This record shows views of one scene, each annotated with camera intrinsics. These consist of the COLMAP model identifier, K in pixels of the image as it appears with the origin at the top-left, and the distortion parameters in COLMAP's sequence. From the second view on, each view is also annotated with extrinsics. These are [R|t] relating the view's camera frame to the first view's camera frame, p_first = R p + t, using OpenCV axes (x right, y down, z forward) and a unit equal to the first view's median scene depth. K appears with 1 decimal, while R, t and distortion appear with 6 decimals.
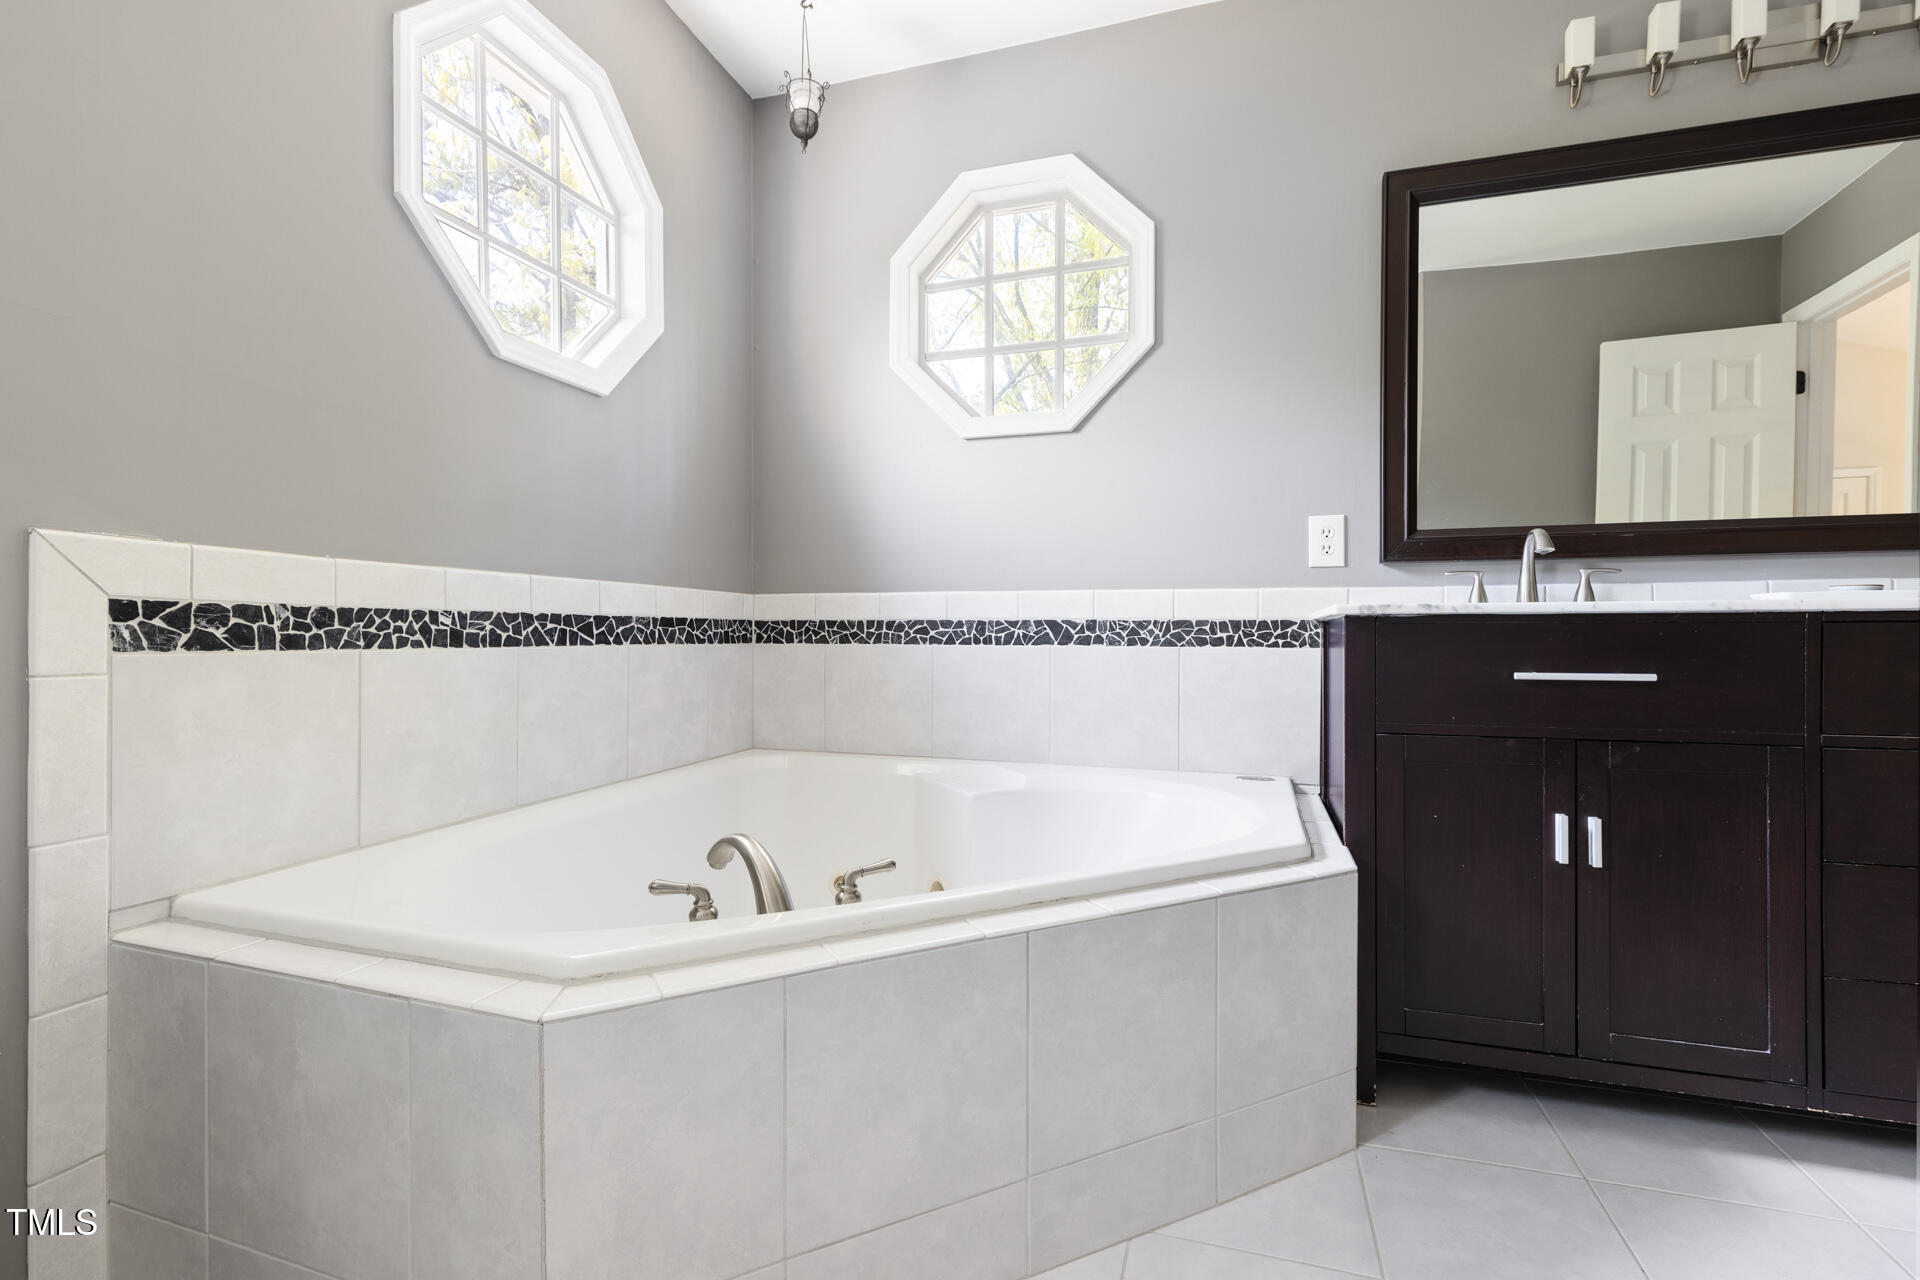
lens RADIAL K [[874.8, 0, 956.8], [0, 874.8, 621.3], [0, 0, 1]] dist [0.002909, 0.000081]
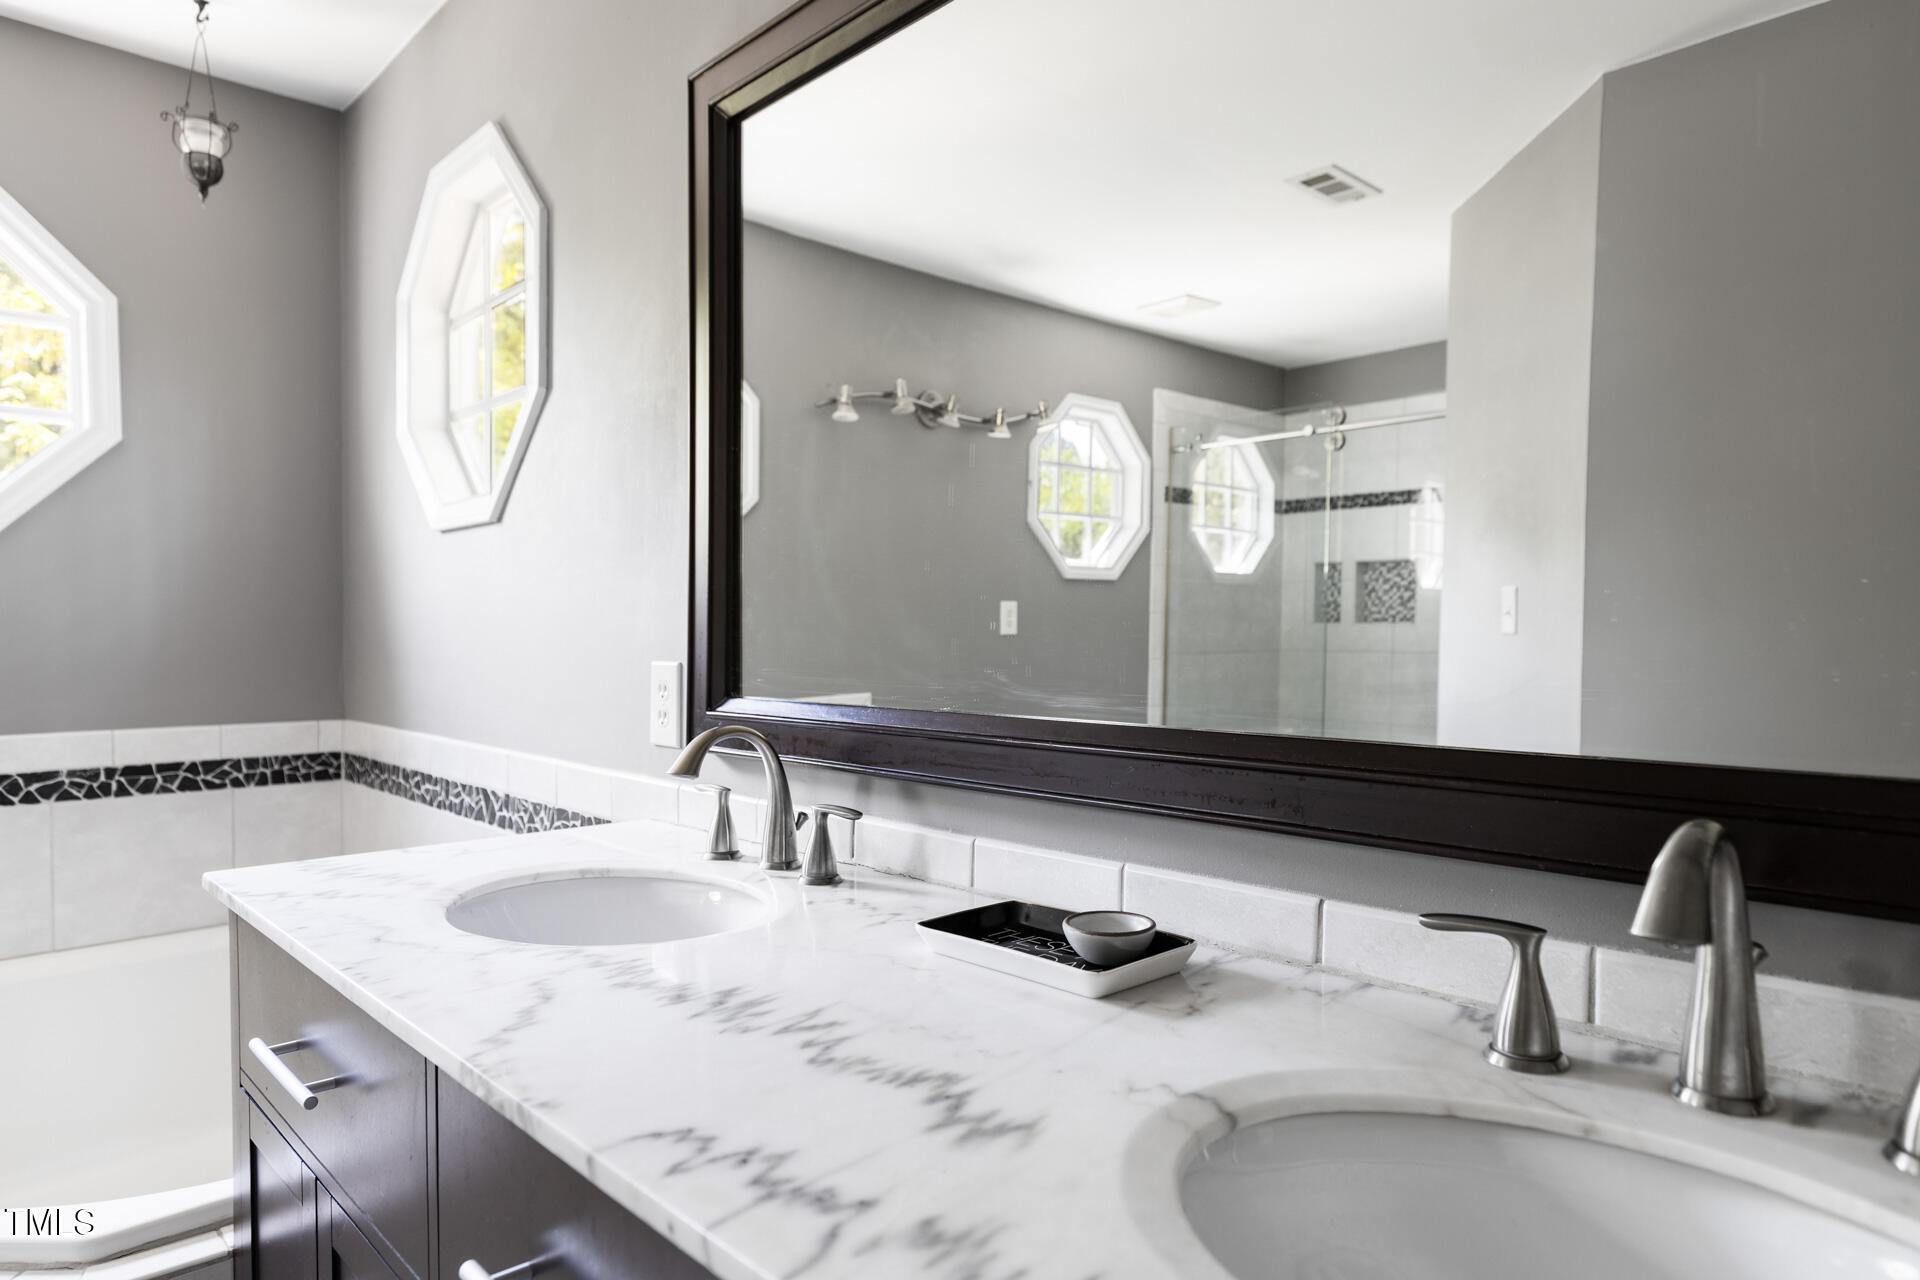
lens RADIAL K [[1135.1, 0, 955.6], [0, 1135.1, 657.6], [0, 0, 1]] dist [-0.003698, -0.001993]
pose [[0.881952, 0.005622, -0.471306, 1.178902], [0.010279, 0.999462, 0.031156, -0.176902], [0.471228, -0.032323, 0.881419, 0.493526]]
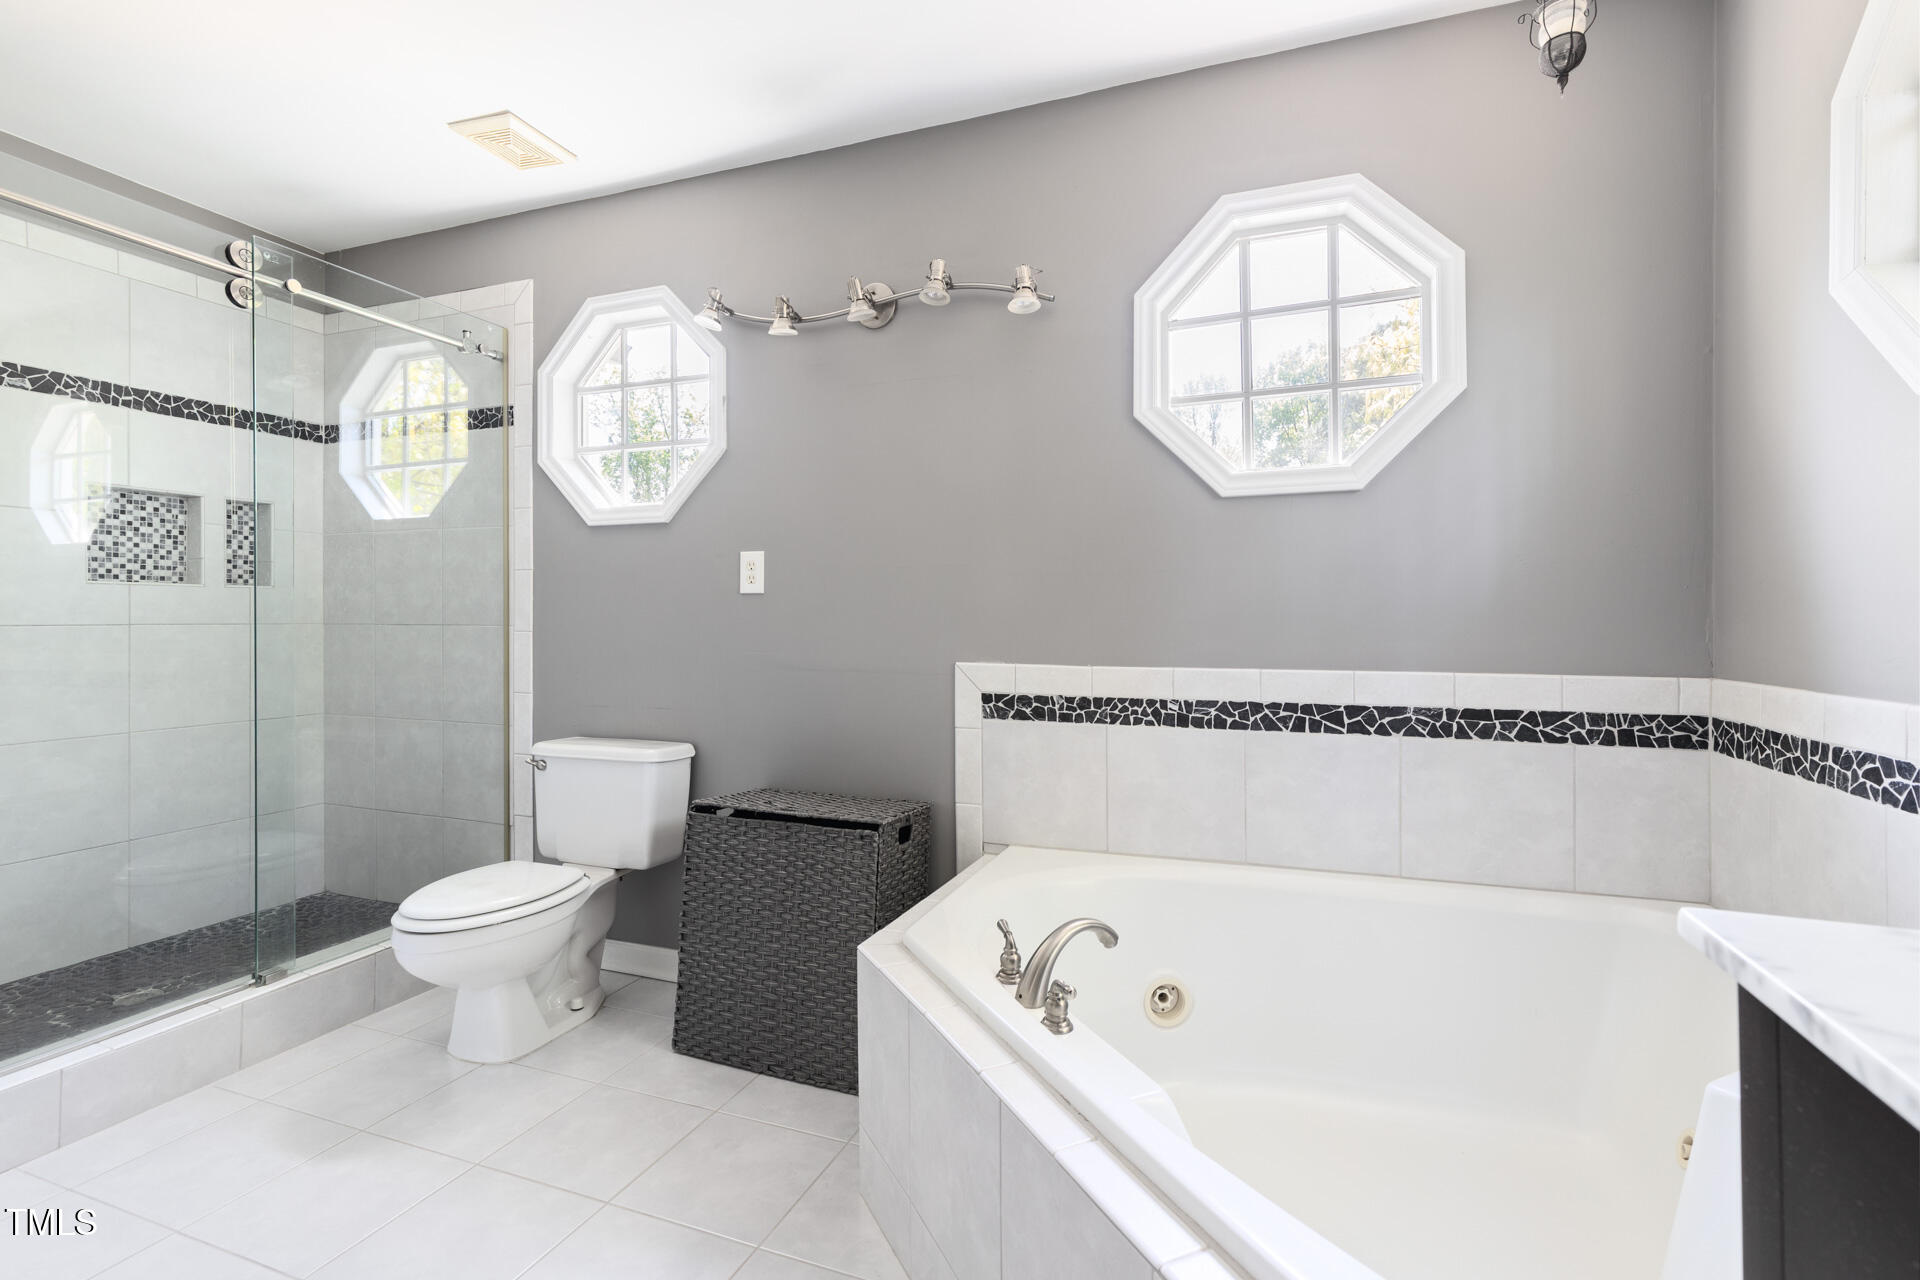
lens RADIAL K [[874.8, 0, 956.8], [0, 874.8, 621.3], [0, 0, 1]] dist [0.002909, 0.000081]
pose [[-0.045932, -0.001854, -0.998943, 0.724535], [0.013031, 0.999912, -0.002455, -0.123322], [0.998860, -0.013130, -0.045904, 0.660812]]
